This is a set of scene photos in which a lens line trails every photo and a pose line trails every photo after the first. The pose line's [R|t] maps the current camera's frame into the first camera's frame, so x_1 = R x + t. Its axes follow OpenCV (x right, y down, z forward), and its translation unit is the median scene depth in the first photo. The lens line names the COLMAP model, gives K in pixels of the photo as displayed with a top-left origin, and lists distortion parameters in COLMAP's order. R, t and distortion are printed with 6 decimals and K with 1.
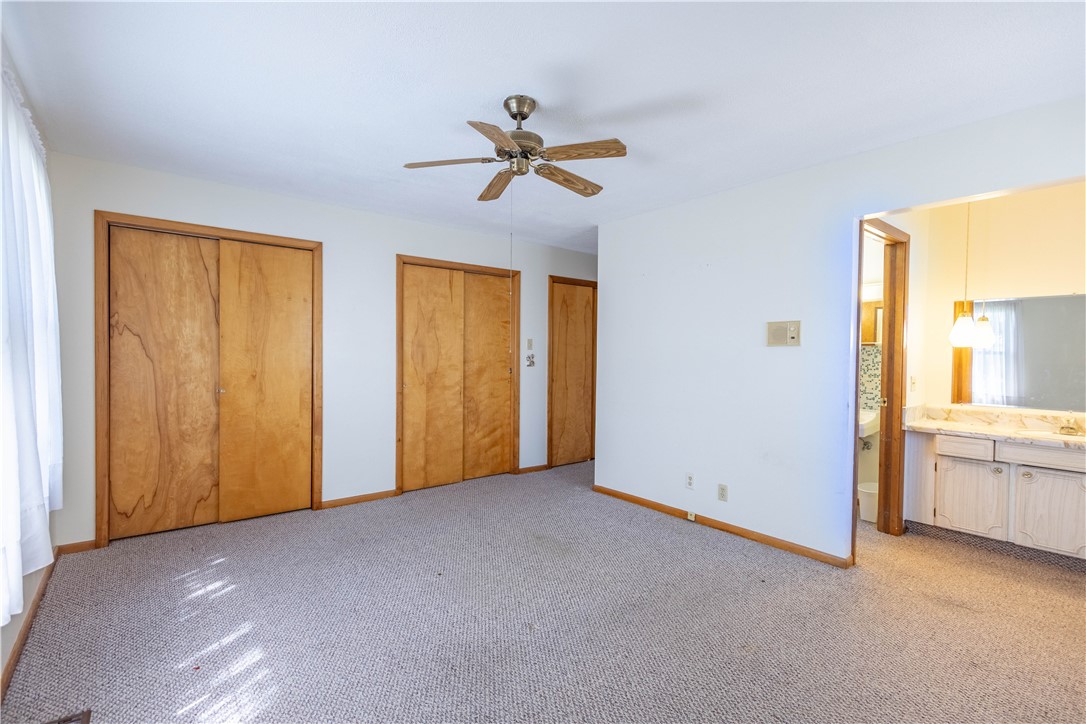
lens RADIAL K [[499.0, 0, 542.5], [0, 499.0, 362.5], [0, 0, 1]] dist [0.008070, -0.000966]
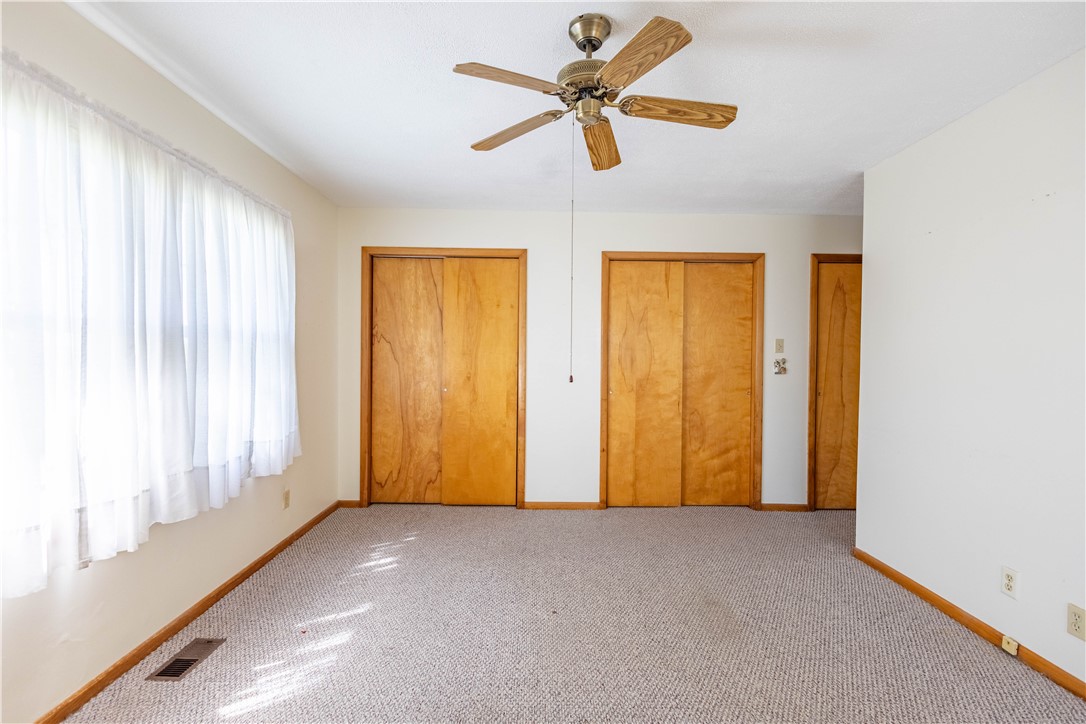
lens RADIAL K [[499.0, 0, 542.5], [0, 499.0, 362.5], [0, 0, 1]] dist [0.008070, -0.000966]
pose [[0.789921, 0.007505, -0.613163, 0.215581], [-0.012982, 0.999906, -0.004485, -0.002993], [0.613071, 0.011503, 0.789944, 0.211679]]
